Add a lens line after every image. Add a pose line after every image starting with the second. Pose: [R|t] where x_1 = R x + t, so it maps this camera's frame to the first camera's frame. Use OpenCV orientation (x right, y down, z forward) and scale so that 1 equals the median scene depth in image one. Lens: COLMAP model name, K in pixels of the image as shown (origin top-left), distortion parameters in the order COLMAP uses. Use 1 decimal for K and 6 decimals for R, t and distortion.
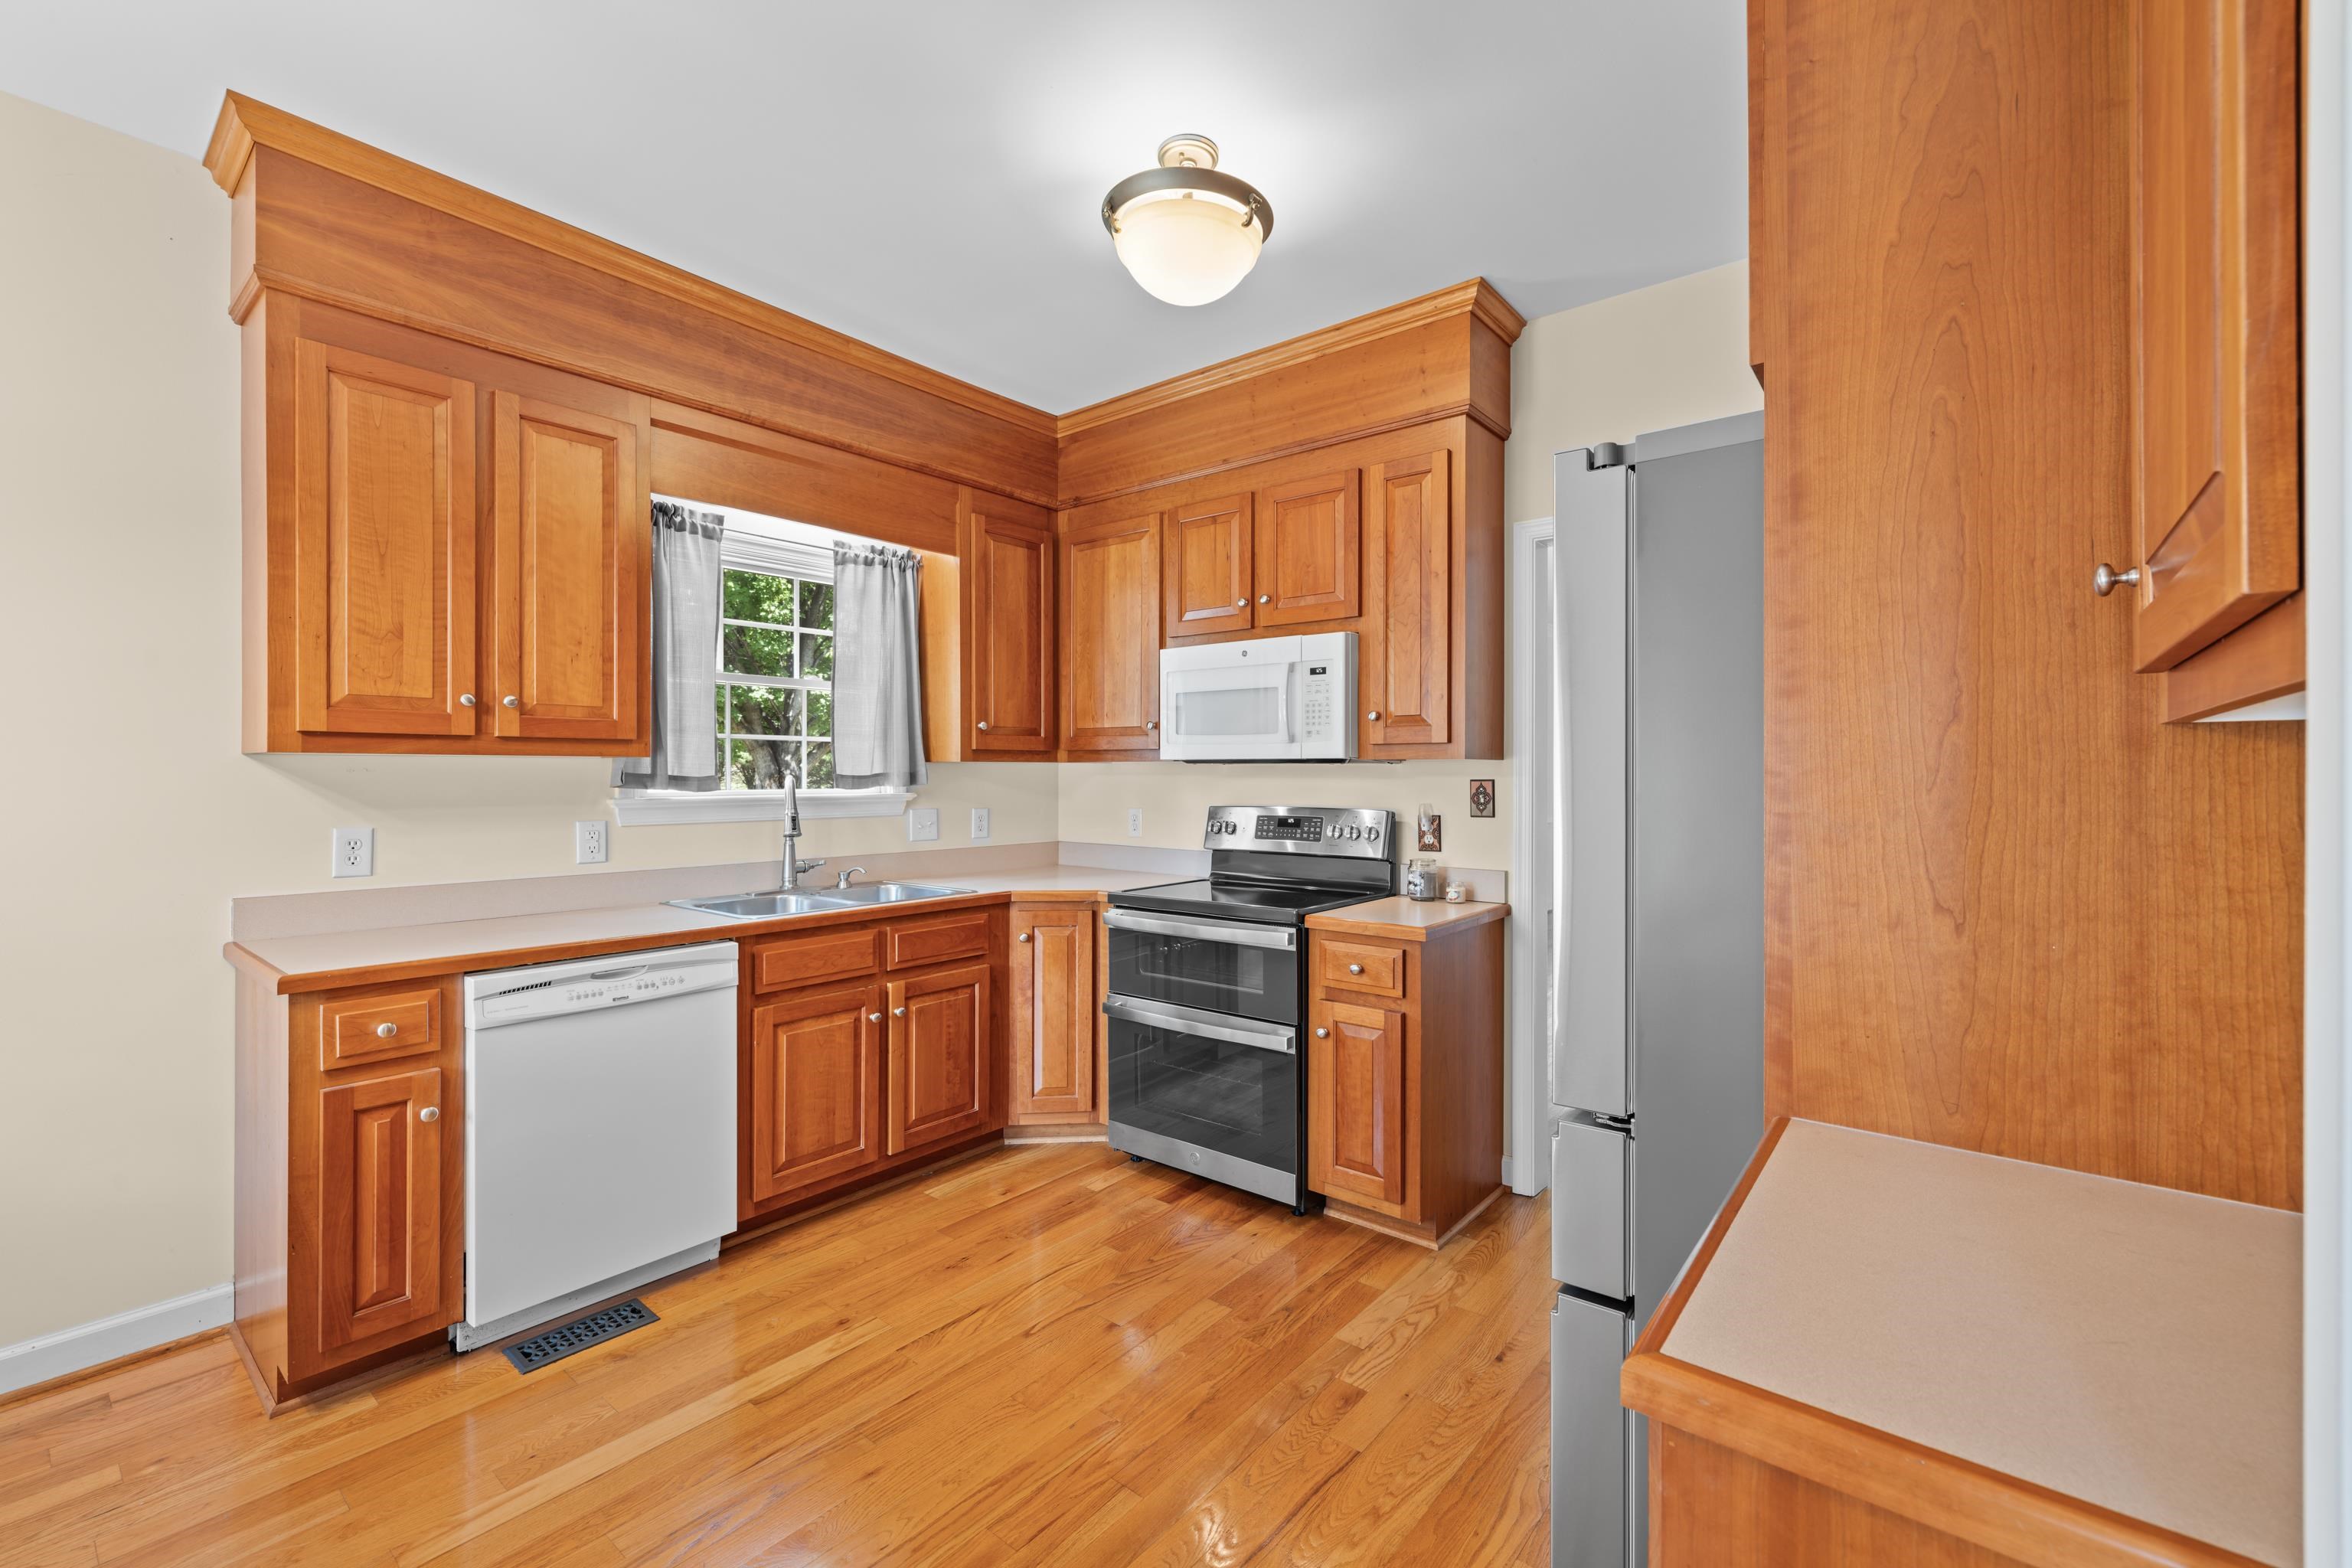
lens RADIAL K [[987.3, 0, 1176.7], [0, 987.3, 781.2], [0, 0, 1]] dist [0.002166, -0.000063]
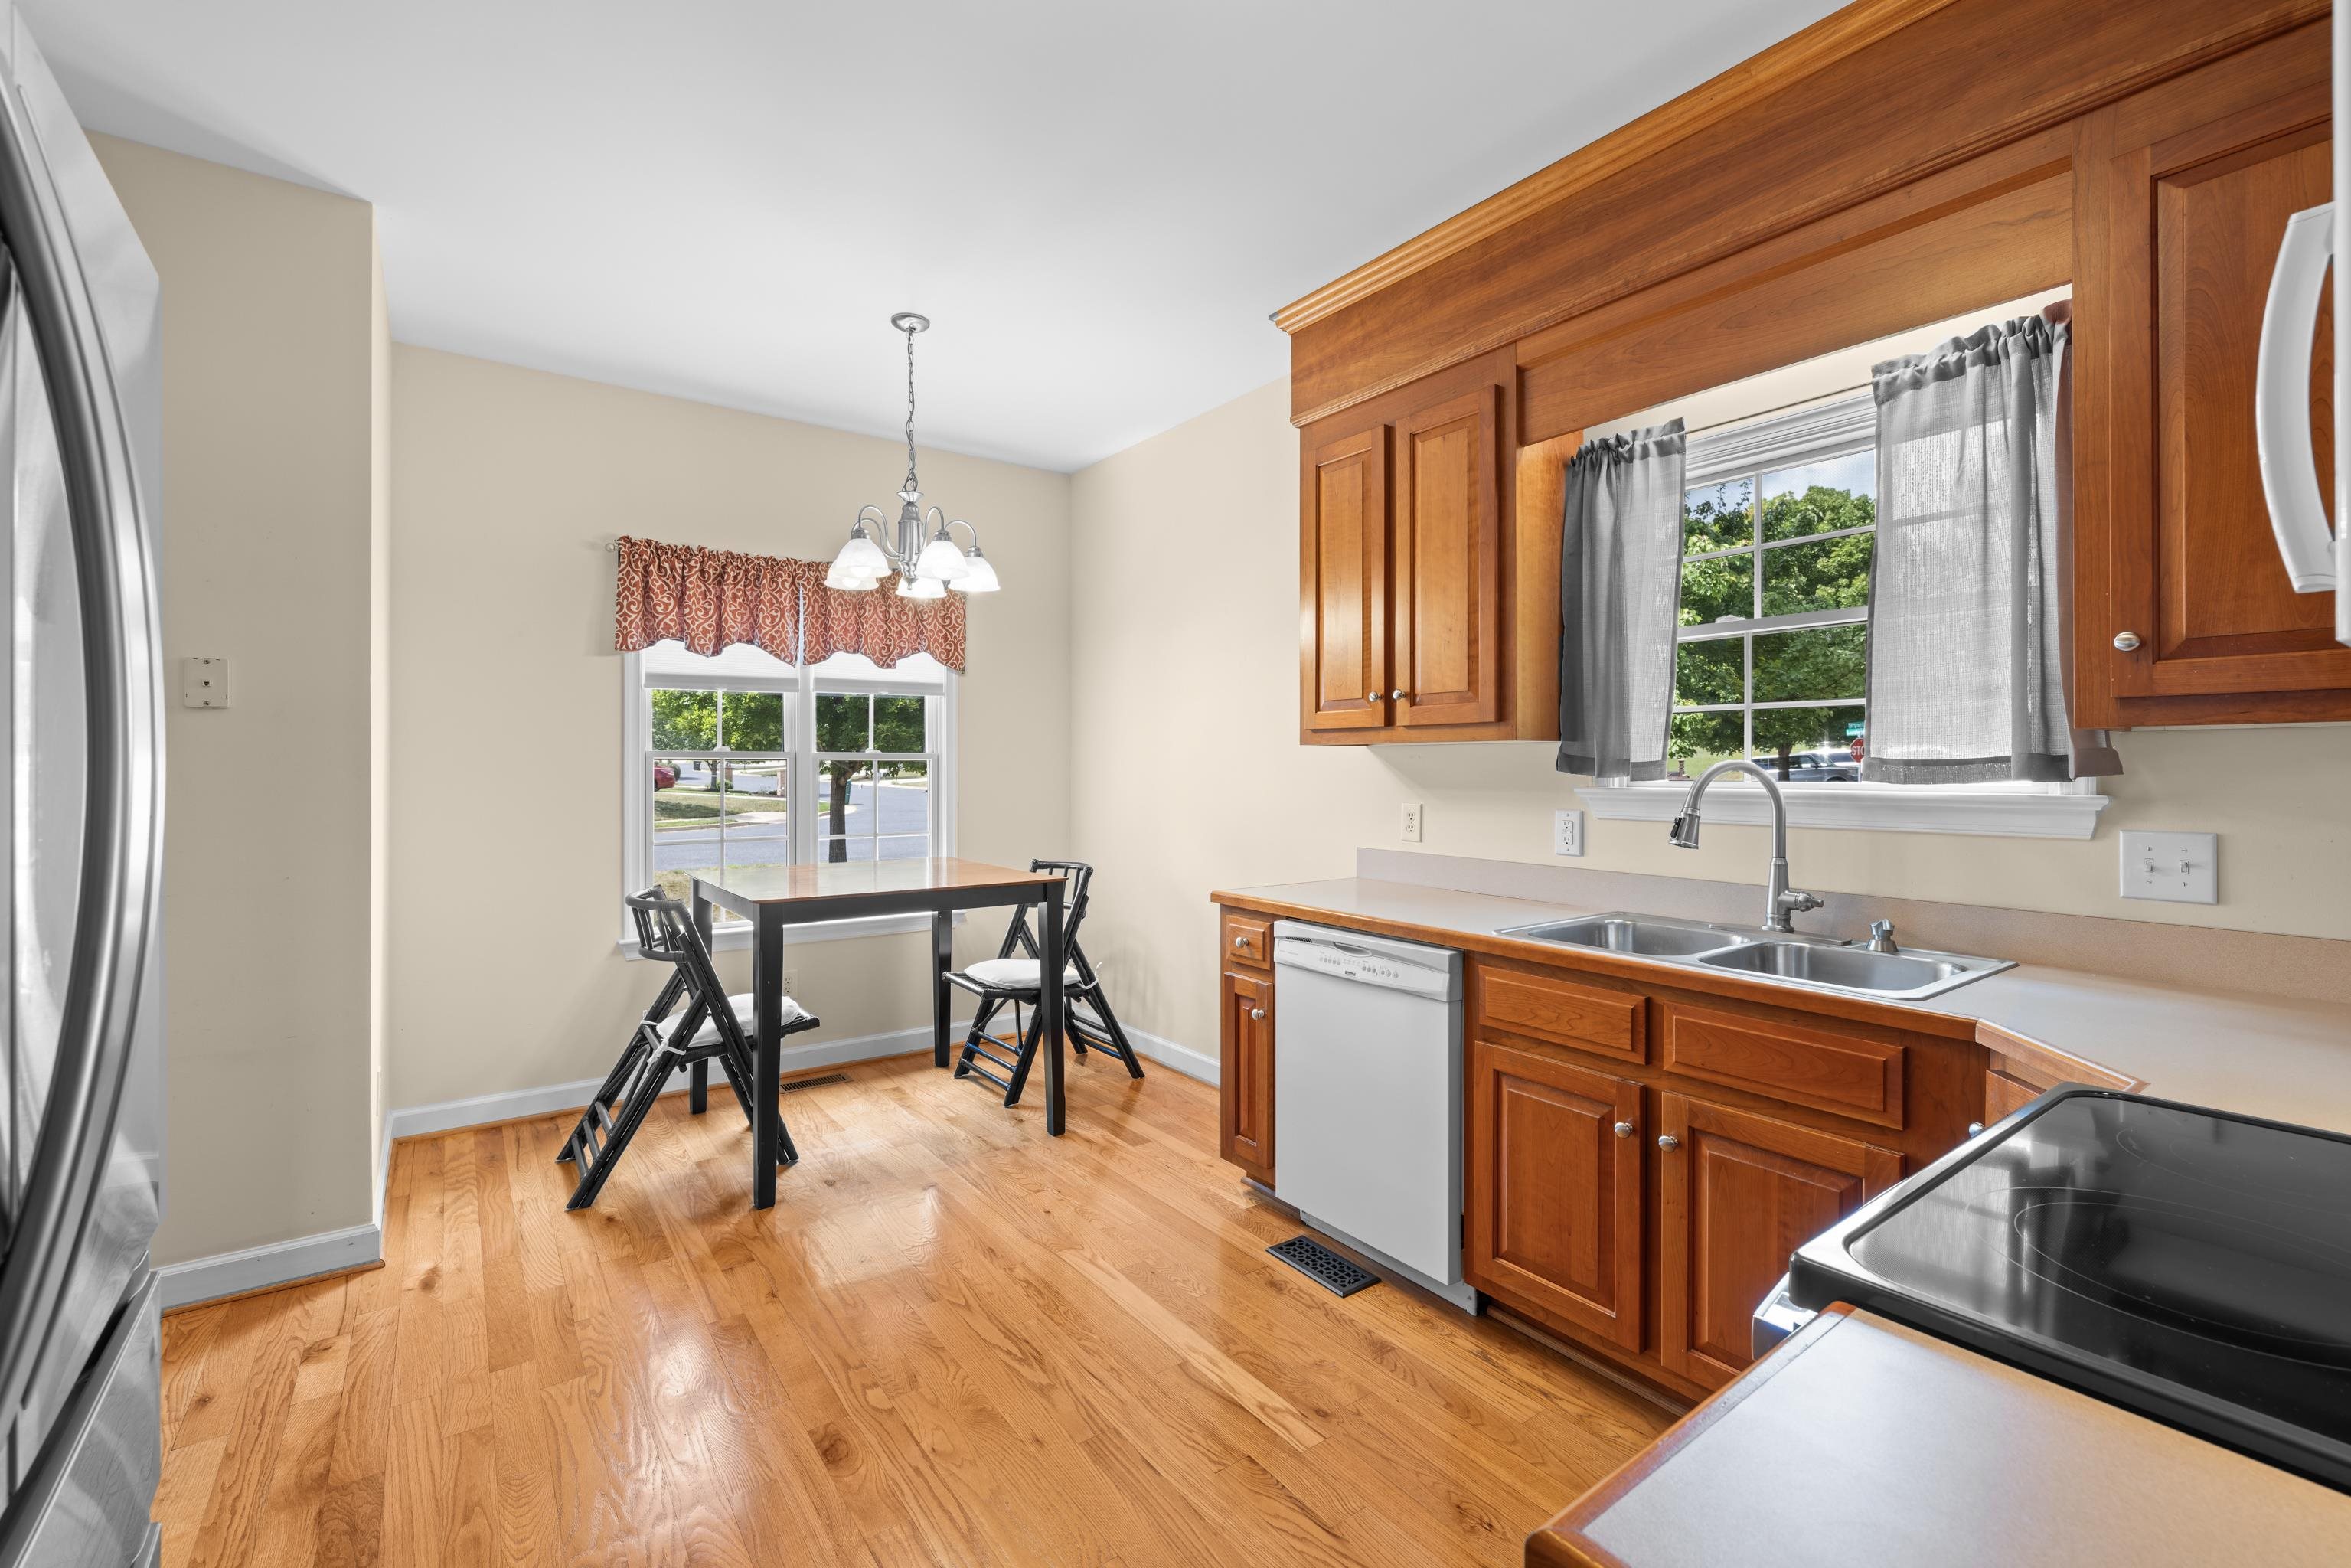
lens RADIAL K [[1015.6, 0, 1181.7], [0, 1015.6, 770.8], [0, 0, 1]] dist [0.017827, -0.000082]
pose [[-0.255930, 0.005045, -0.966682, 0.467248], [-0.006648, 0.999954, 0.006979, -0.001180], [0.966672, 0.008213, -0.255885, 0.979243]]
